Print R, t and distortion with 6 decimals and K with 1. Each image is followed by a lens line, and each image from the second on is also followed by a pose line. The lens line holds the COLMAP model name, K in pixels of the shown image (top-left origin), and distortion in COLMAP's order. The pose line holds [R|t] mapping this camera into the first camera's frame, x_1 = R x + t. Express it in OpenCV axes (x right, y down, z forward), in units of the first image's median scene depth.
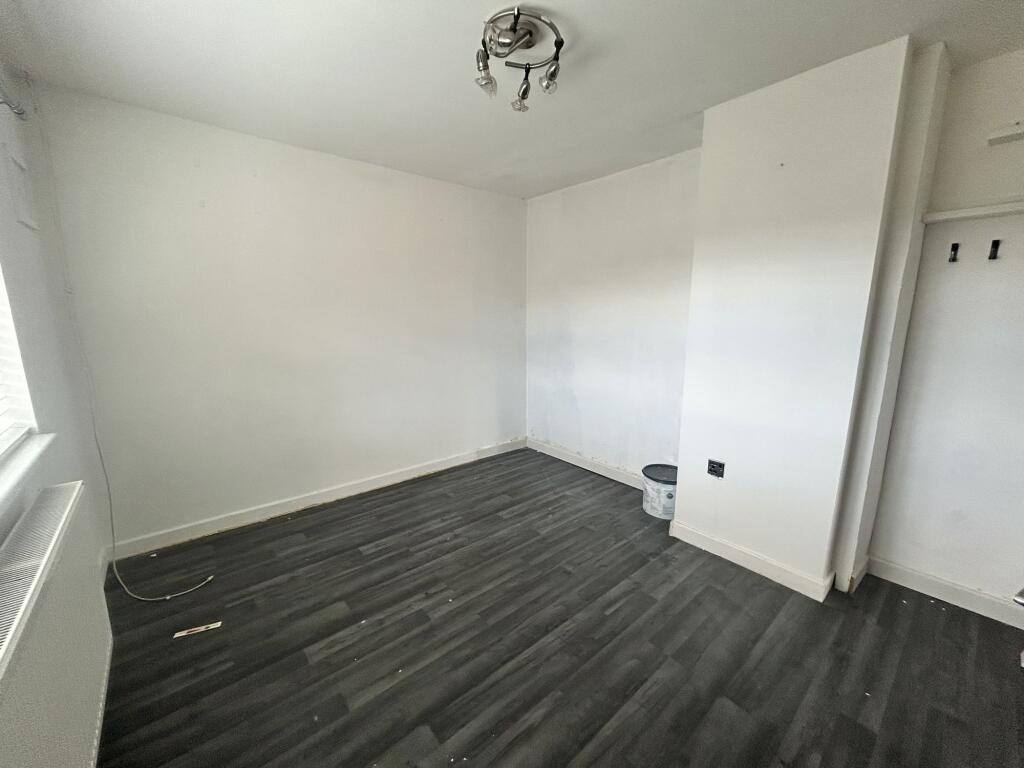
lens RADIAL K [[410.3, 0, 512.0], [0, 410.3, 384.0], [0, 0, 1]] dist [0.009749, 0.000265]
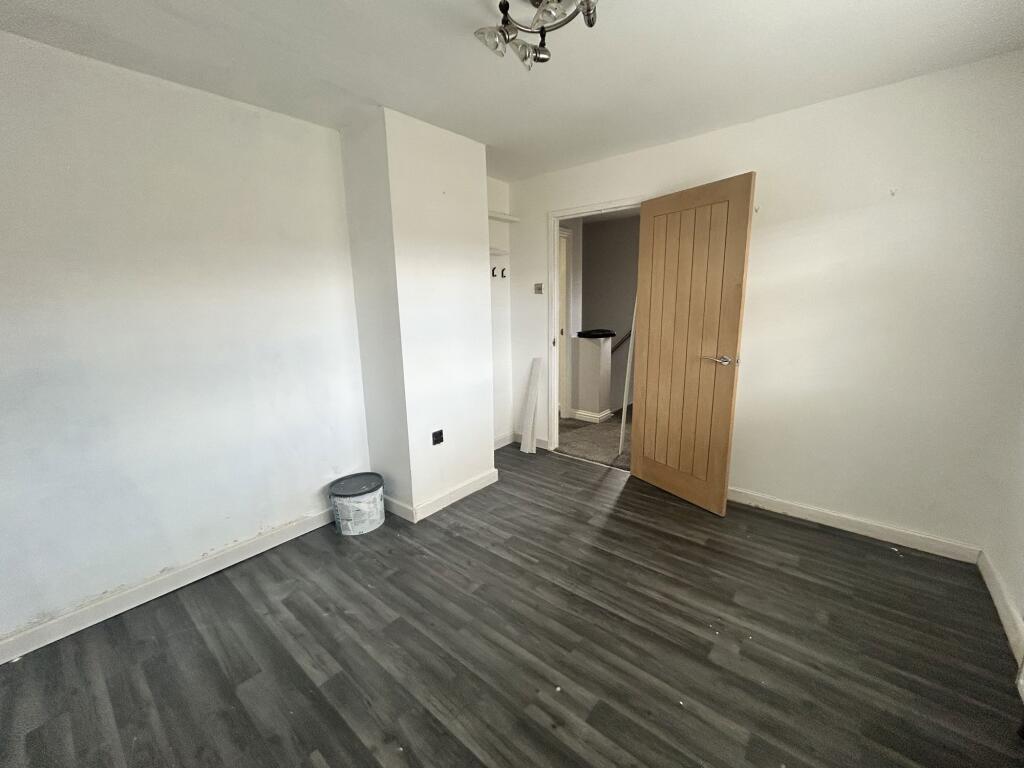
lens RADIAL K [[410.3, 0, 512.0], [0, 410.3, 384.0], [0, 0, 1]] dist [0.009749, 0.000265]
pose [[-0.170837, -0.188755, 0.967050, -0.730590], [0.197797, 0.954929, 0.221332, -0.180476], [-0.965242, 0.229091, -0.125802, 1.014386]]
